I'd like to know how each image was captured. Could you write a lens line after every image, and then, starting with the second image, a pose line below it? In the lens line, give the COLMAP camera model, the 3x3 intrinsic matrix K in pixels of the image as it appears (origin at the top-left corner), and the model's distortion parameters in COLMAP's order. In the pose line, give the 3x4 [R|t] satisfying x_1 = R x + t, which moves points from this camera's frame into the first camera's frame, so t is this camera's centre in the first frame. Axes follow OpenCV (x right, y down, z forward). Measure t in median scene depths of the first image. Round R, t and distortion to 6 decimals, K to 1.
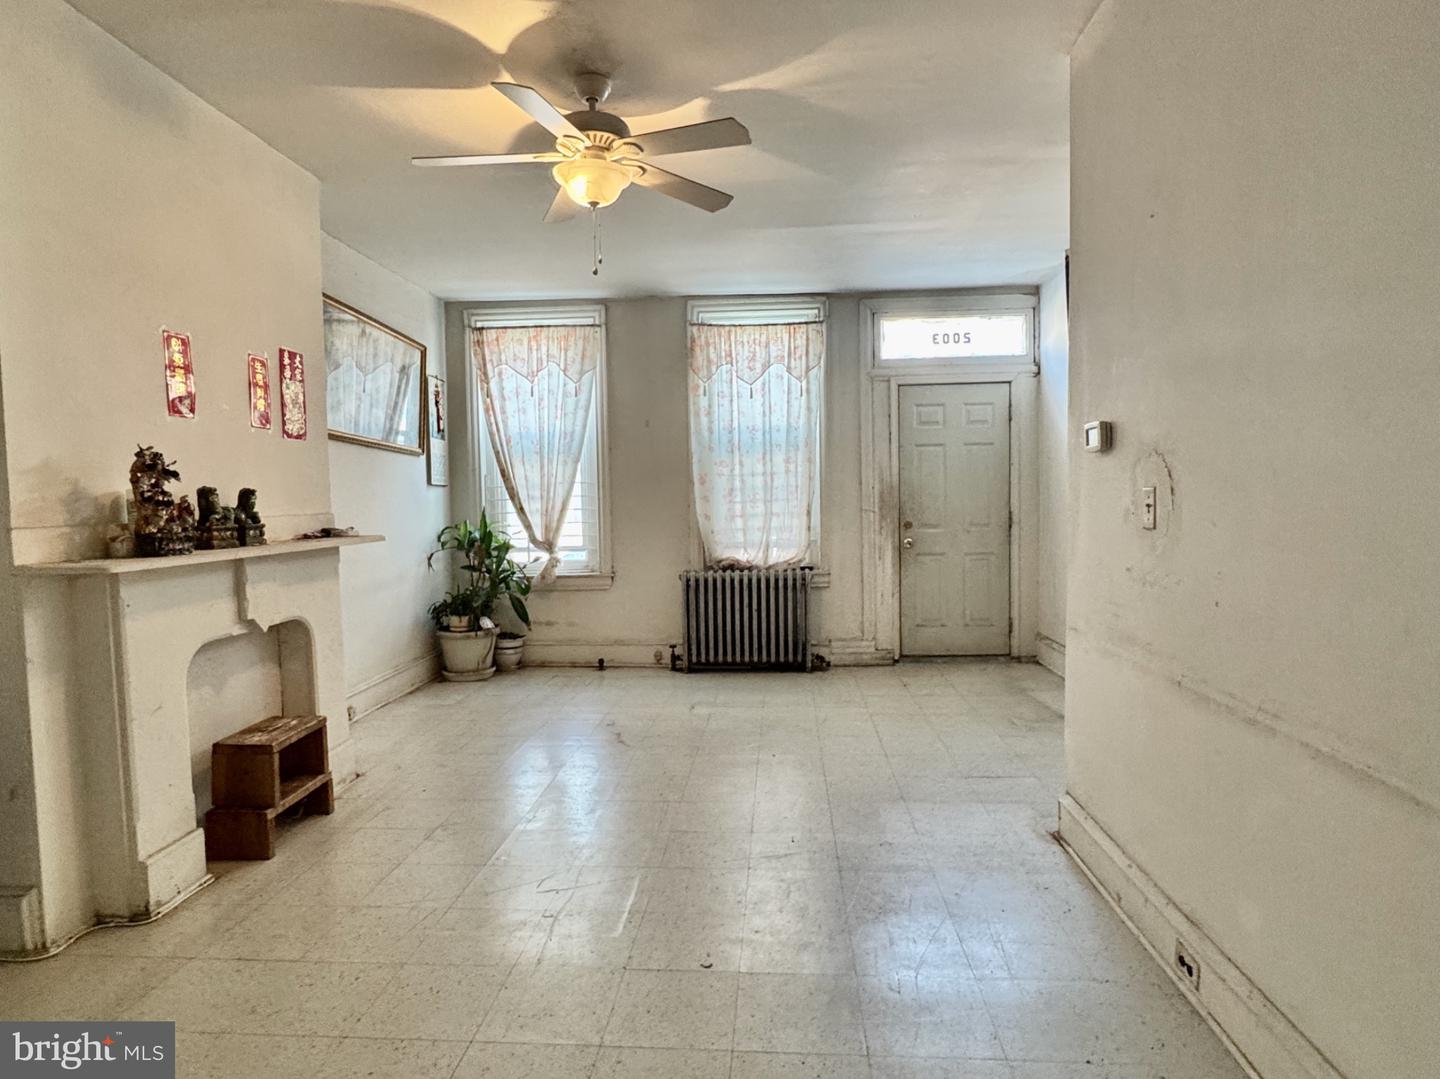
lens RADIAL K [[709.6, 0, 722.5], [0, 709.6, 539.5], [0, 0, 1]] dist [-0.023457, -0.000011]
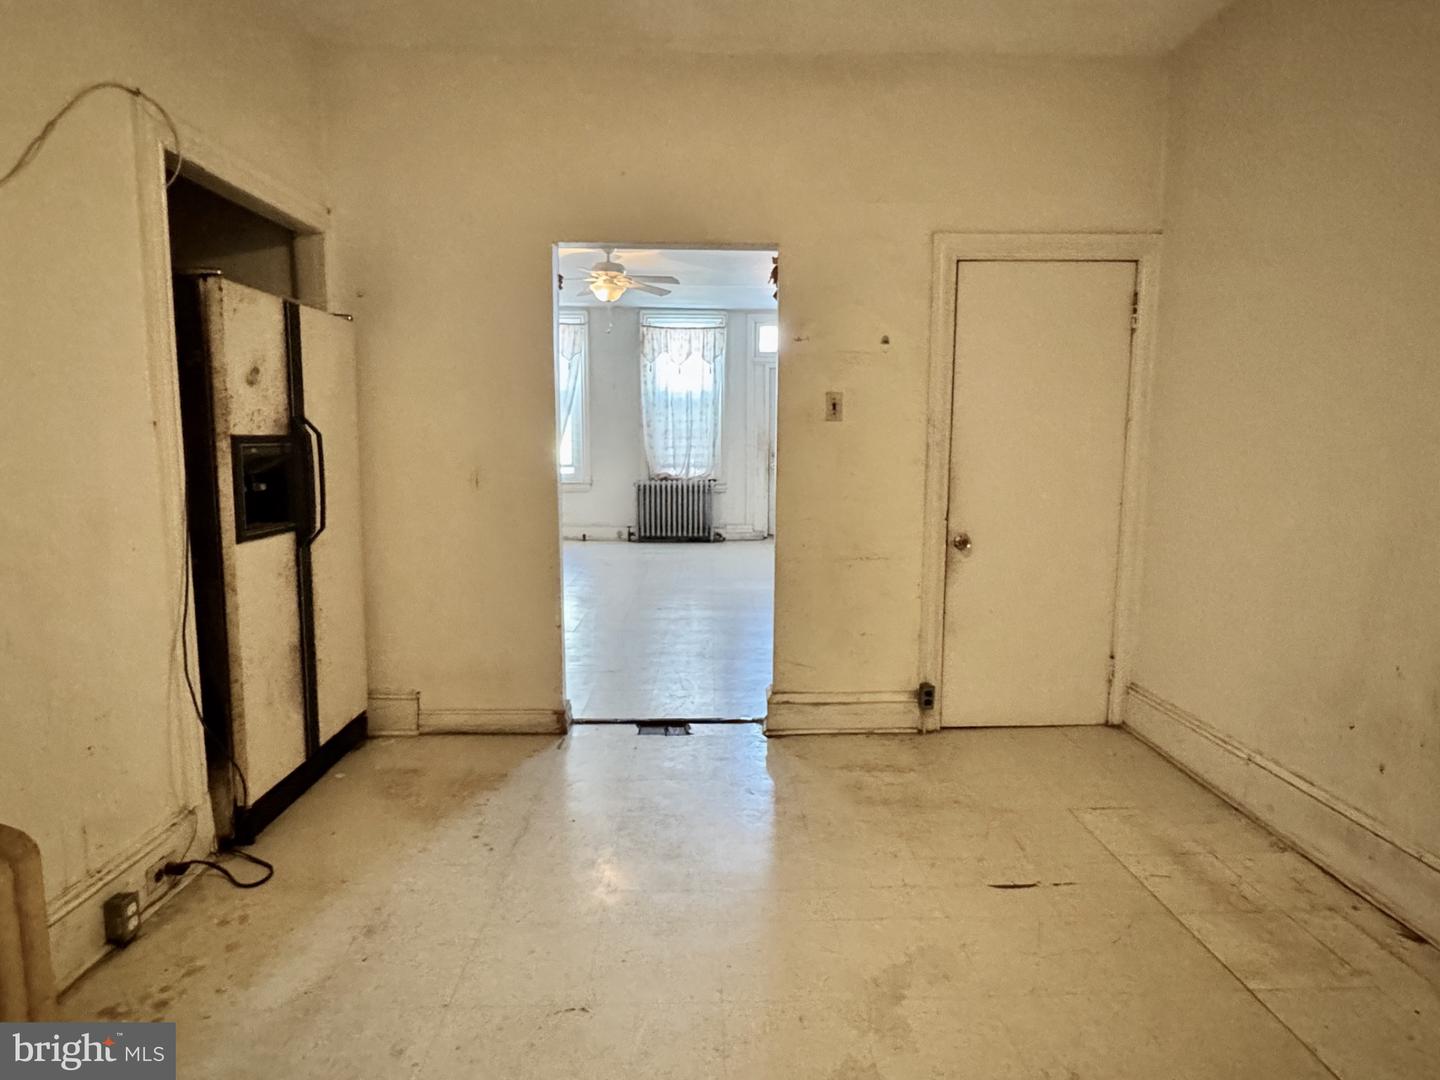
lens RADIAL K [[709.6, 0, 715.5], [0, 709.6, 532.7], [0, 0, 1]] dist [-0.023457, -0.000011]
pose [[0.995586, 0.009911, 0.093326, -0.024500], [-0.018668, 0.995451, 0.093427, 0.008068], [-0.091975, -0.094757, 0.991242, -0.634678]]
